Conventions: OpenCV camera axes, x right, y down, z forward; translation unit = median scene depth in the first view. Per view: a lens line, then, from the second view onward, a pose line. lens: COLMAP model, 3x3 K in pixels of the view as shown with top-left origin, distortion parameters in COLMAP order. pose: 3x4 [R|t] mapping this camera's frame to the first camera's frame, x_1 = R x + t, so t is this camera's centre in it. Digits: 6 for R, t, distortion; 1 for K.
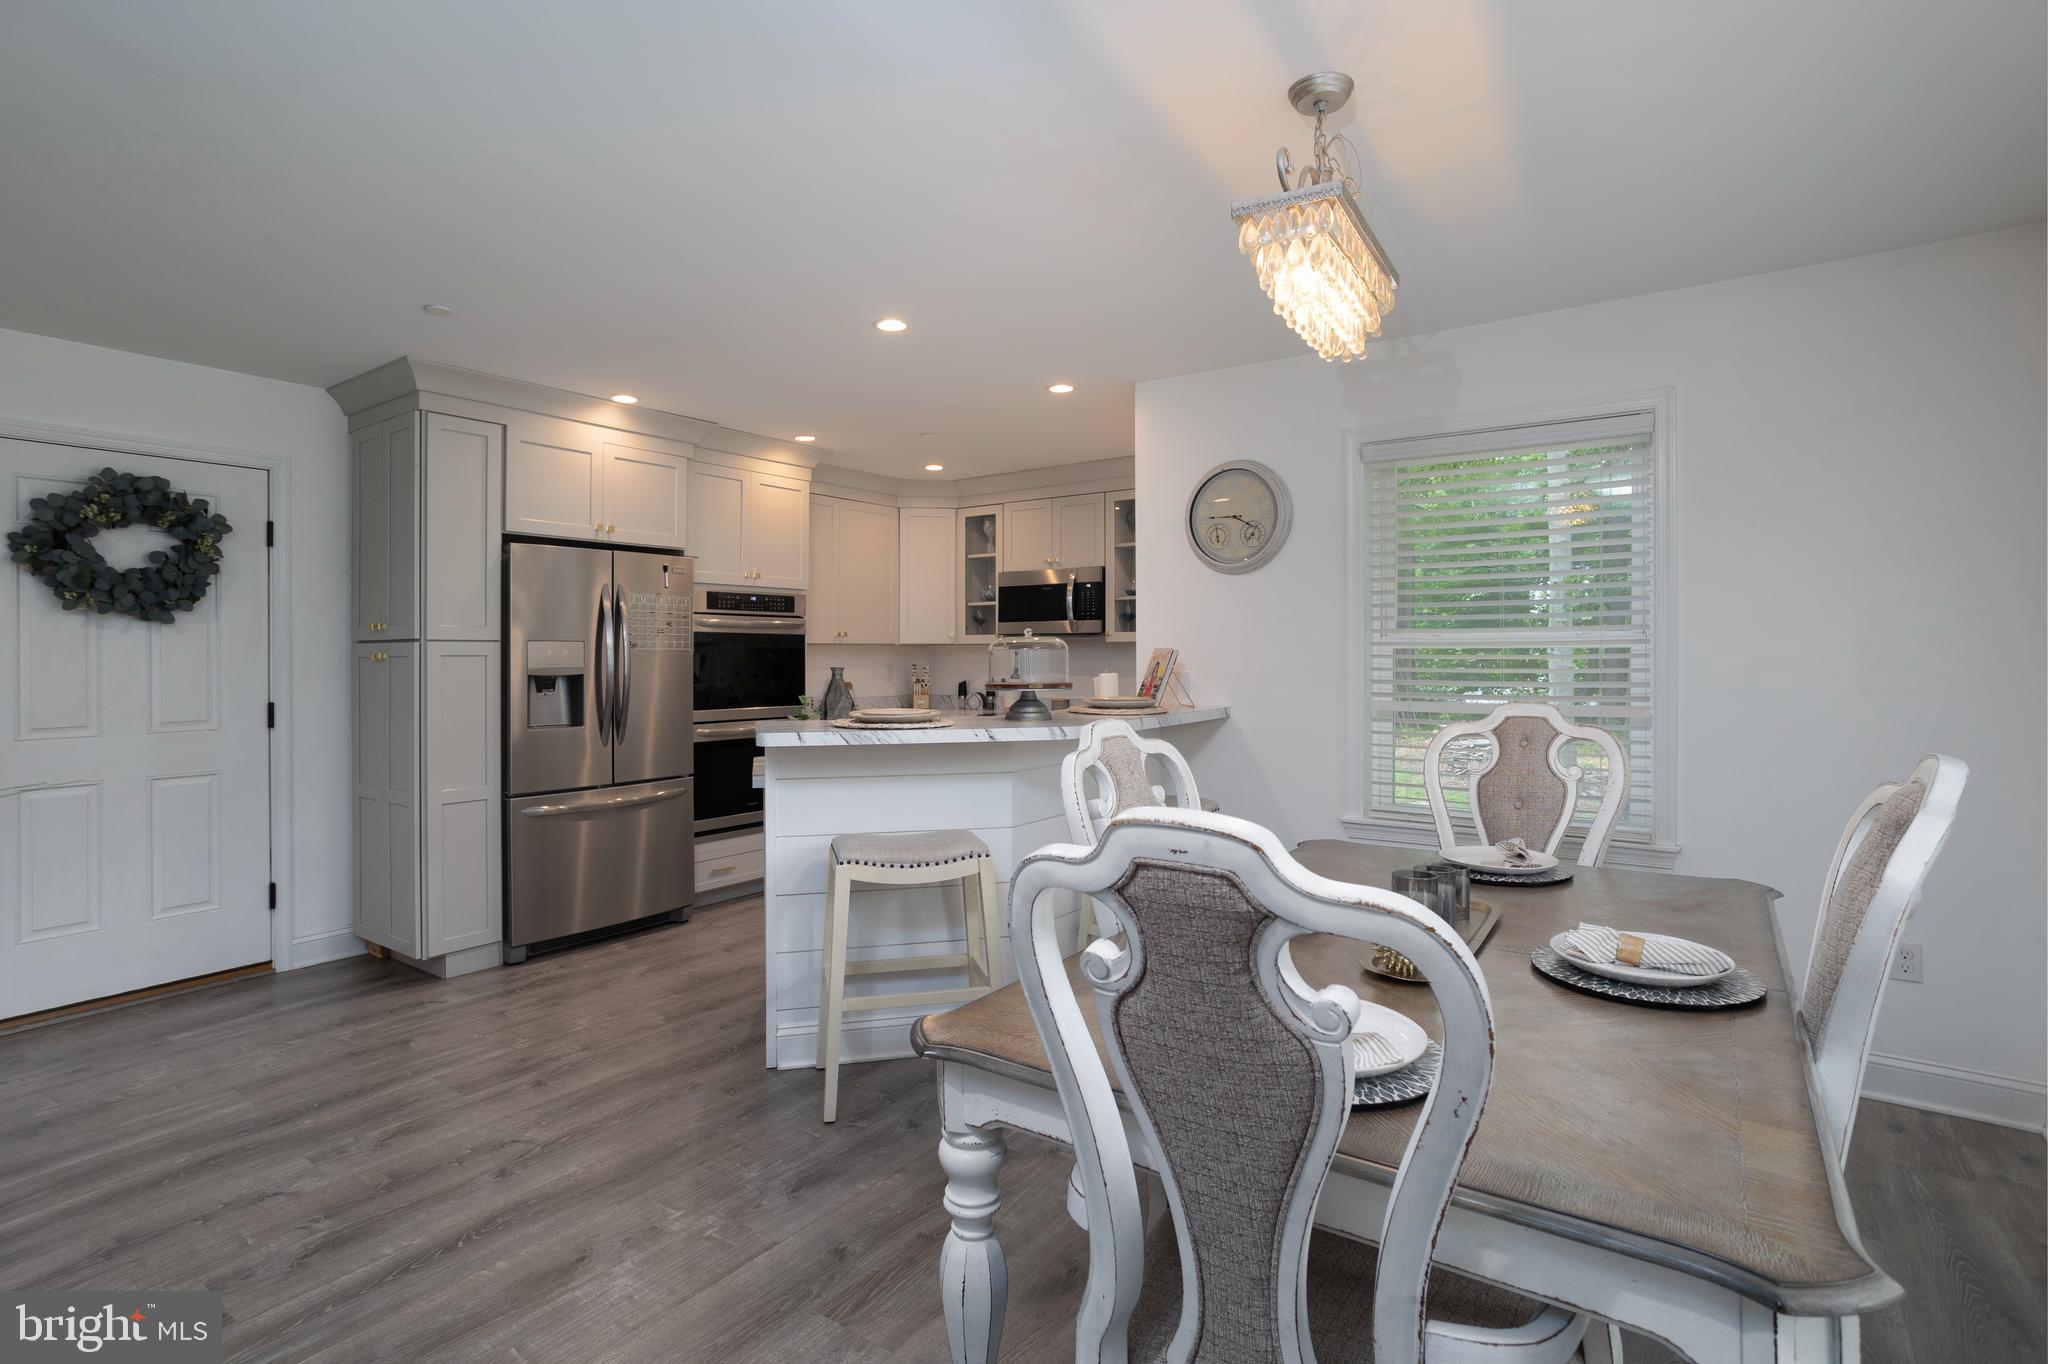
lens RADIAL K [[979.7, 0, 1009.0], [0, 979.7, 681.4], [0, 0, 1]] dist [-0.055715, 0.022965]
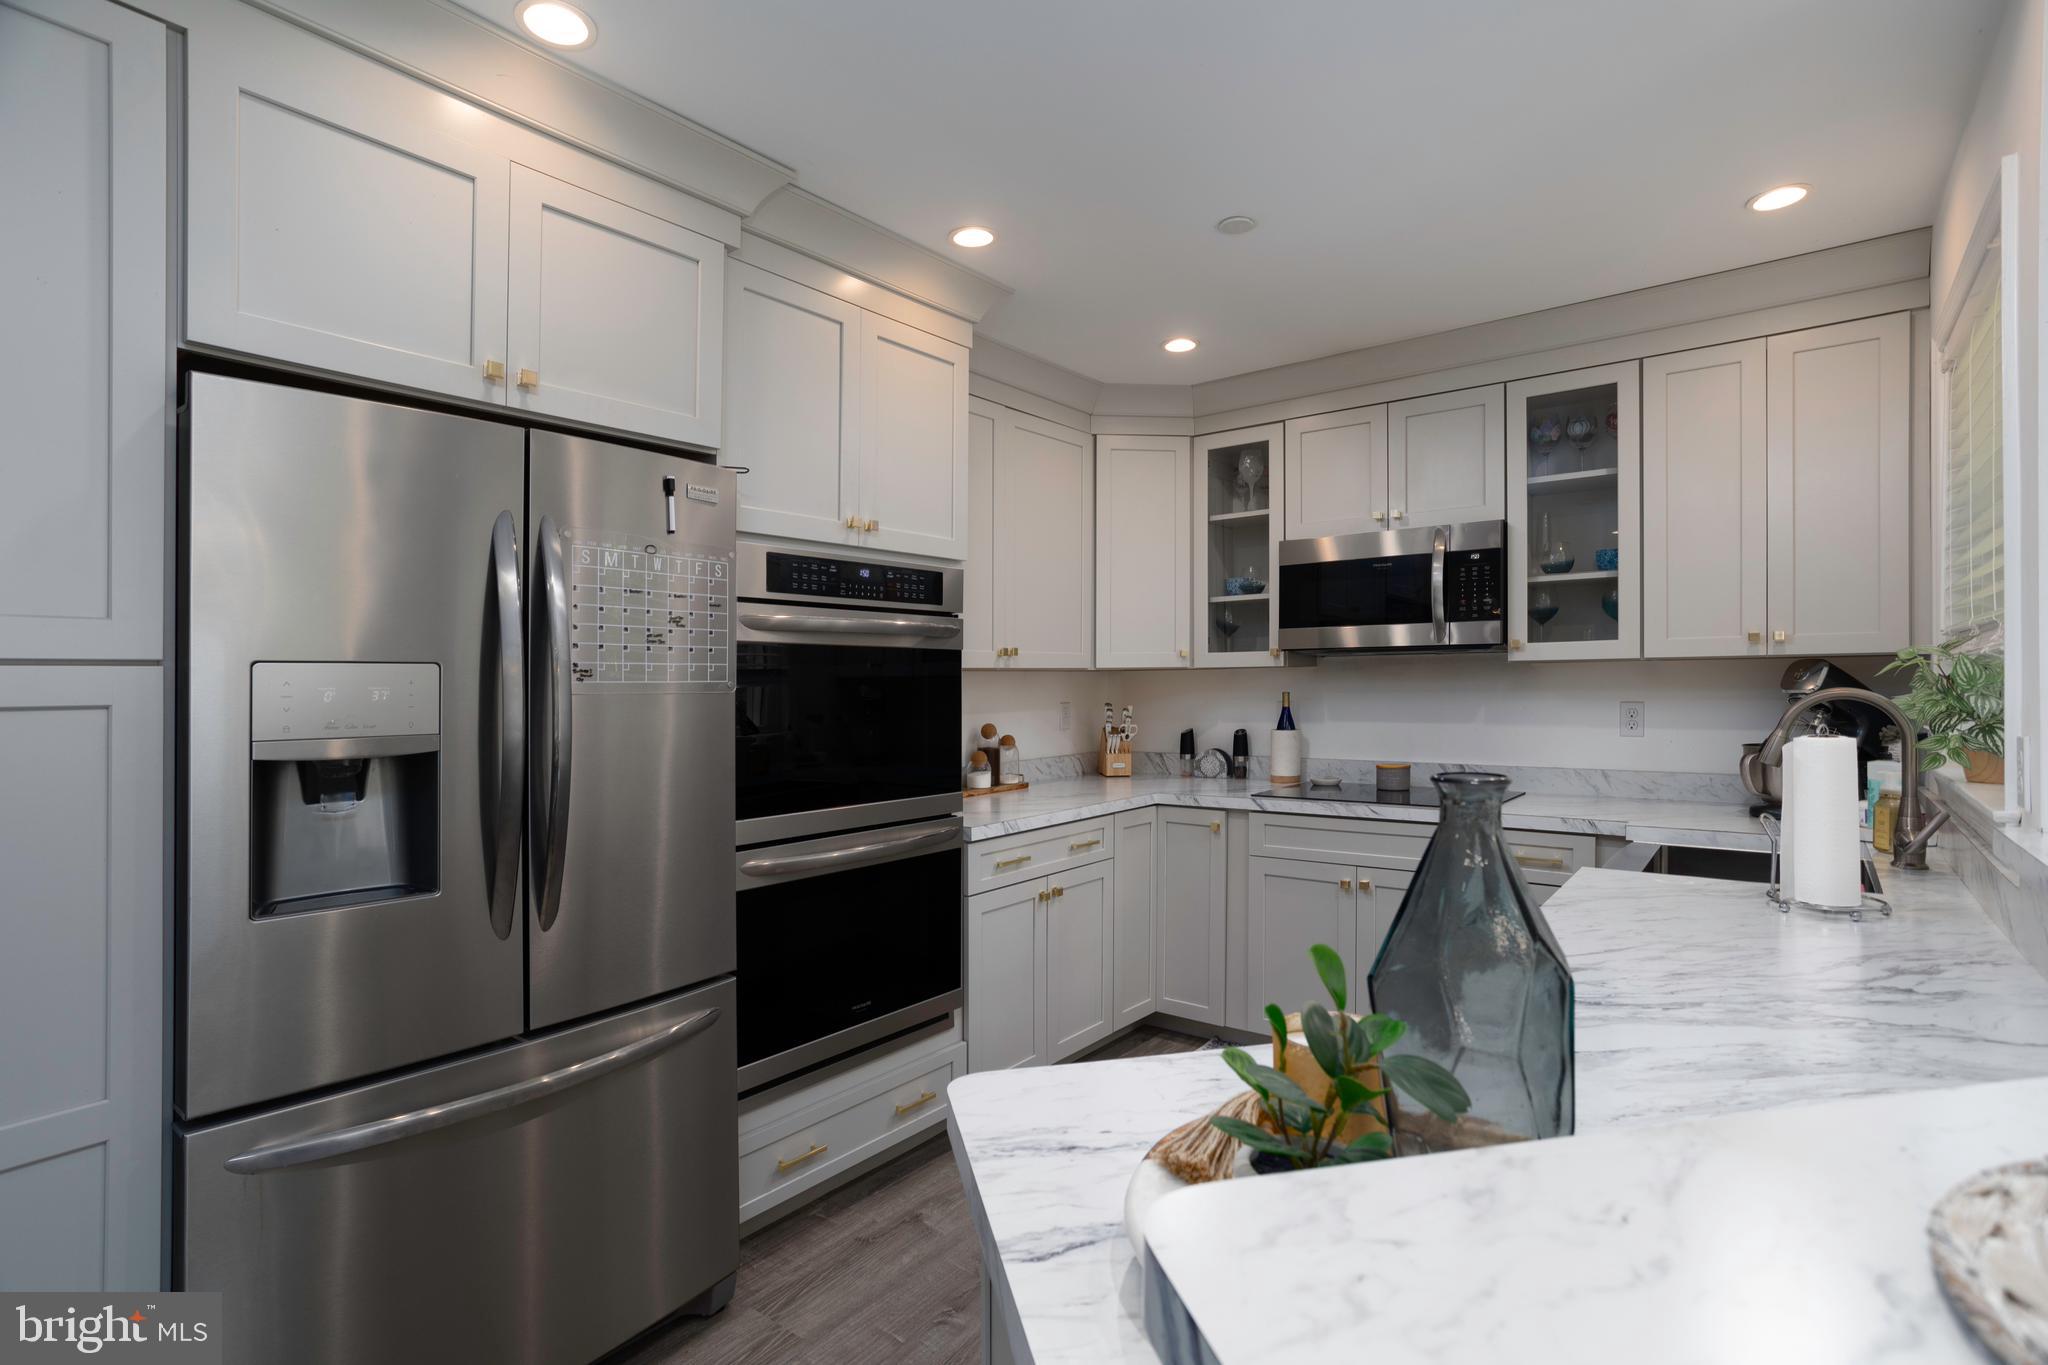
lens RADIAL K [[979.7, 0, 1009.0], [0, 979.7, 681.9], [0, 0, 1]] dist [-0.055715, 0.022965]
pose [[0.998148, -0.007291, -0.060387, -0.148790], [0.005573, 0.999576, -0.028563, -0.016520], [0.060569, 0.028173, 0.997766, 0.483974]]
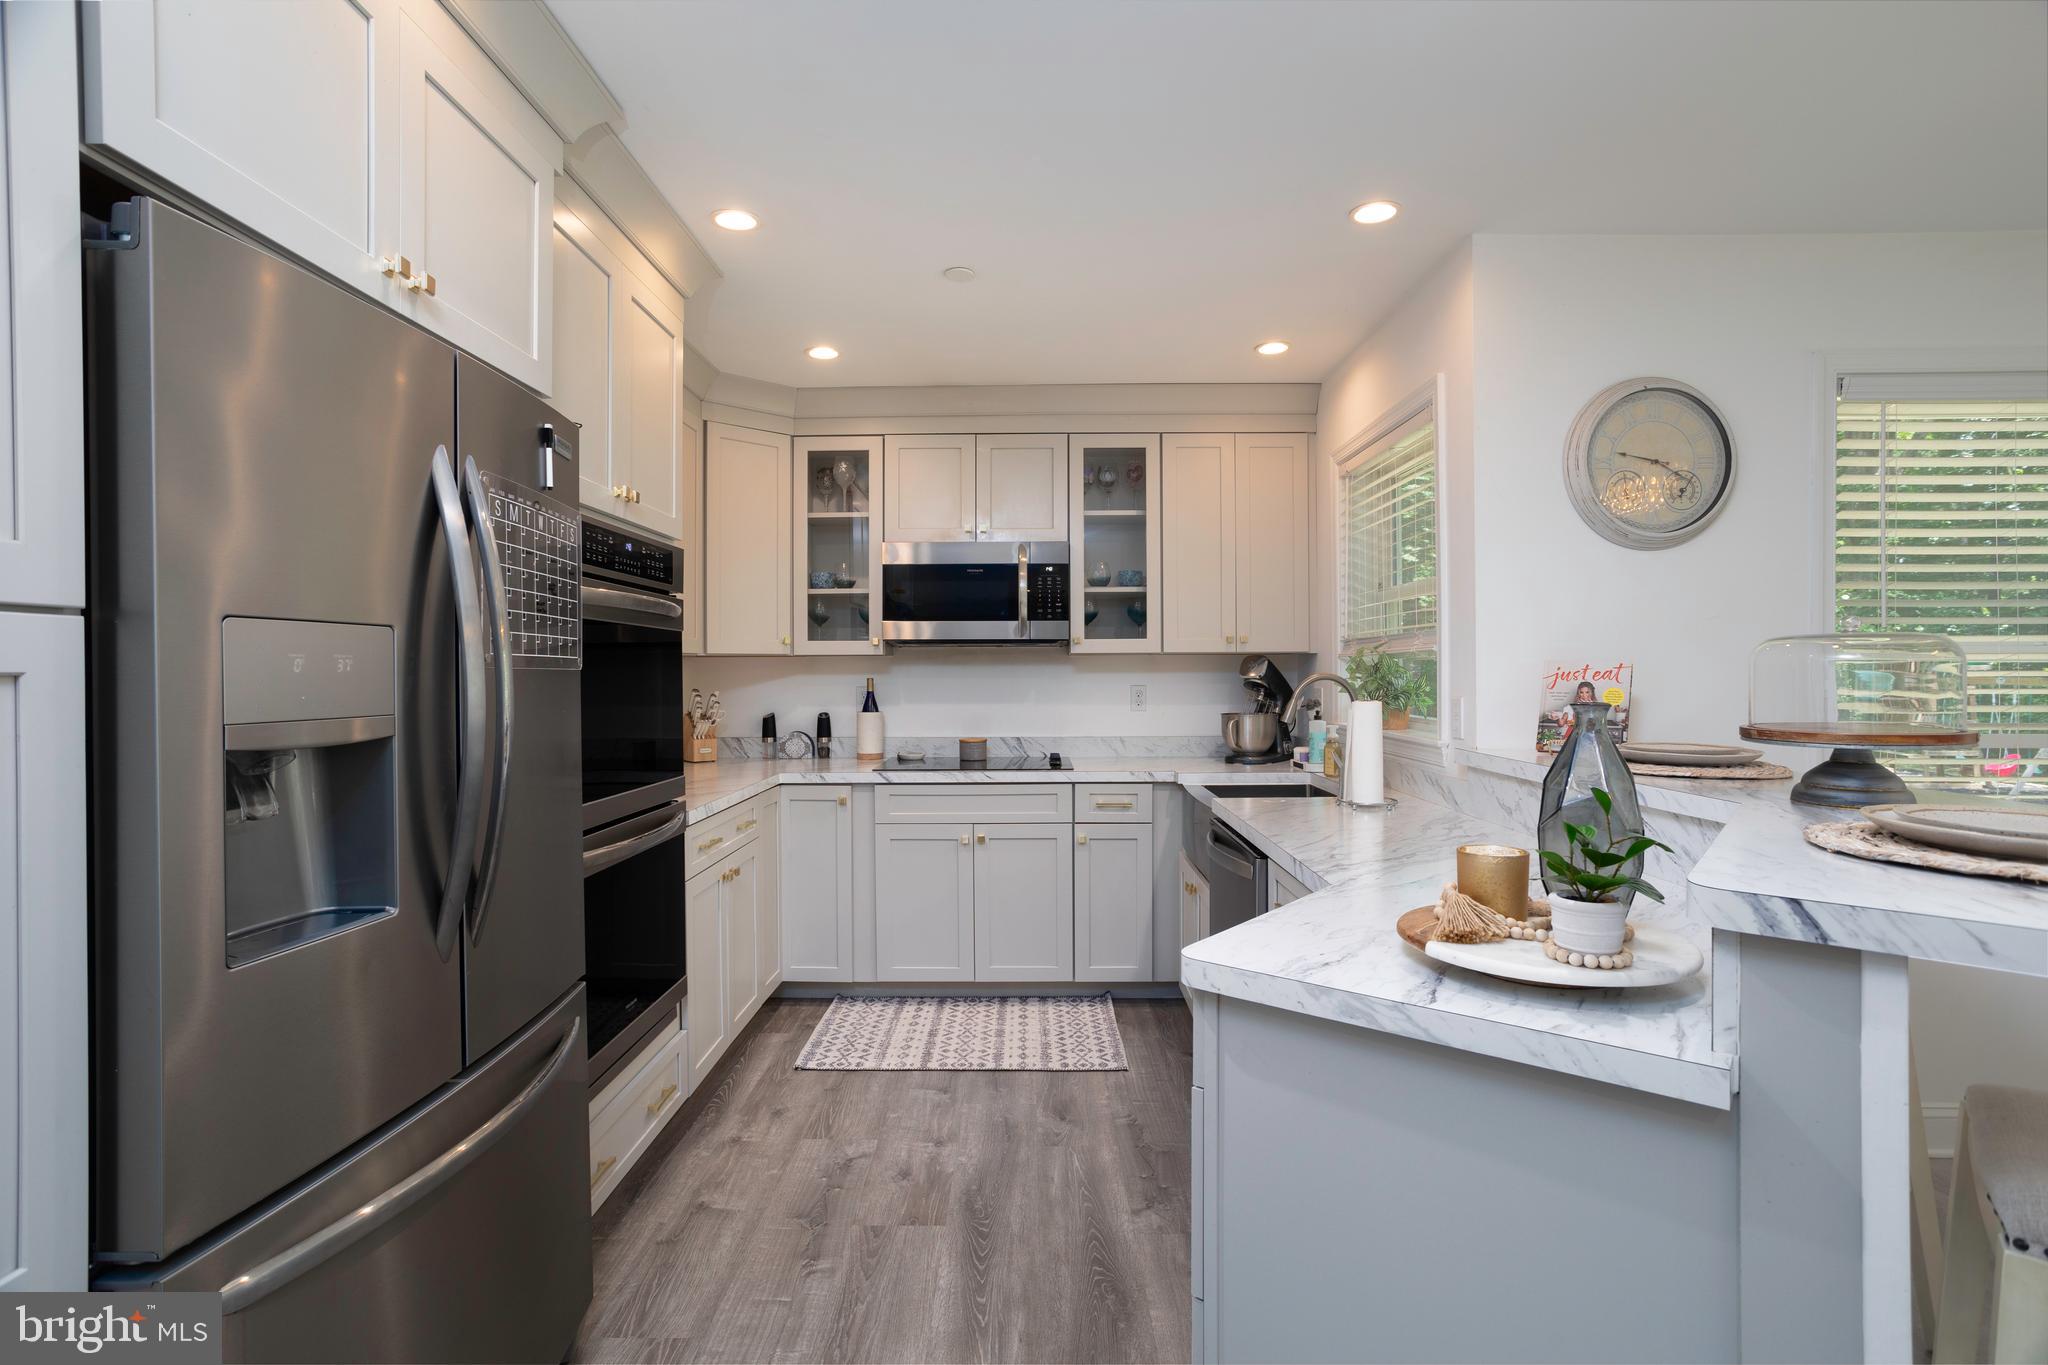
lens RADIAL K [[979.7, 0, 1009.0], [0, 979.7, 681.9], [0, 0, 1]] dist [-0.055715, 0.022965]
pose [[0.827835, -0.006066, 0.560939, -0.334773], [0.016644, 0.999767, -0.013752, -0.012587], [-0.560724, 0.020721, 0.827743, 0.487209]]
